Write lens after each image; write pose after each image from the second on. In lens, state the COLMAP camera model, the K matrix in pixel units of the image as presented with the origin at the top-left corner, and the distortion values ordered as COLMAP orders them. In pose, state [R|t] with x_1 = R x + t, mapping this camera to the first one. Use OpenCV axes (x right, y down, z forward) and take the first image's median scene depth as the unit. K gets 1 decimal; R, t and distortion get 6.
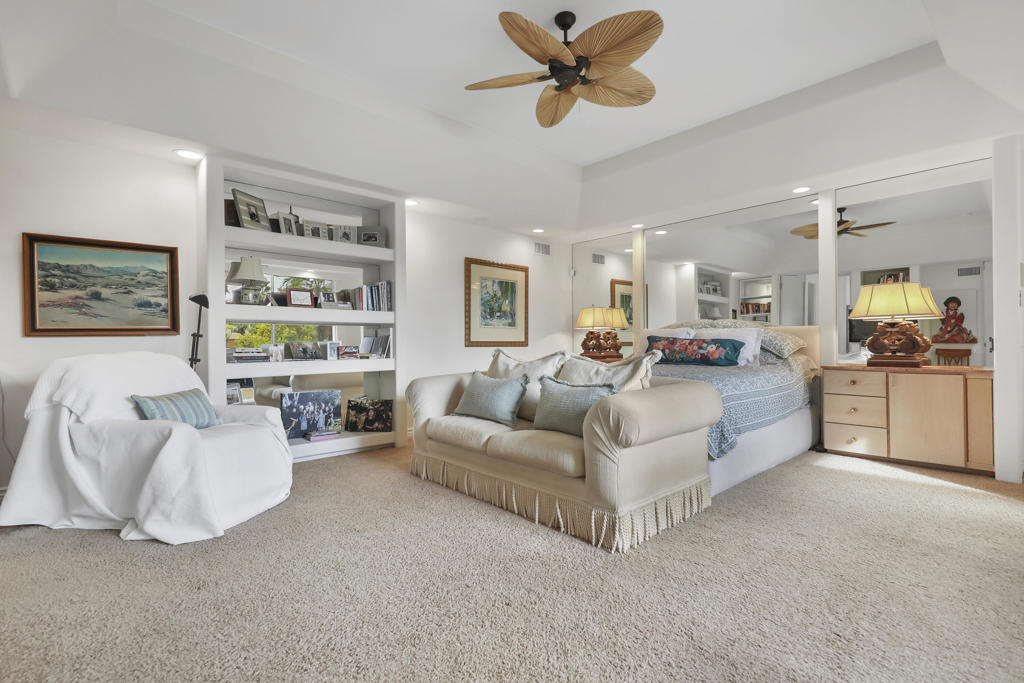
lens RADIAL K [[491.4, 0, 512.0], [0, 491.4, 341.5], [0, 0, 1]] dist [-0.001051, 0.000062]
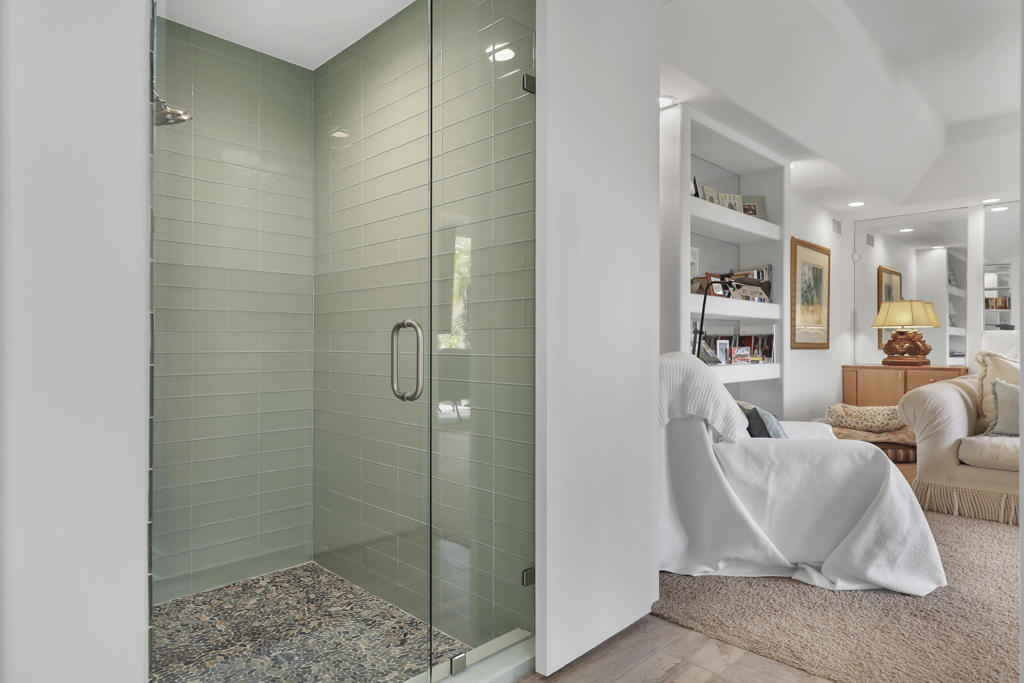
lens RADIAL K [[620.6, 0, 512.0], [0, 620.6, 341.5], [0, 0, 1]] dist [0.002856, -0.000967]
pose [[0.999744, 0.009131, 0.020697, -0.691623], [-0.009111, 0.999958, -0.001065, 0.004581], [-0.020706, 0.000877, 0.999785, 0.004683]]
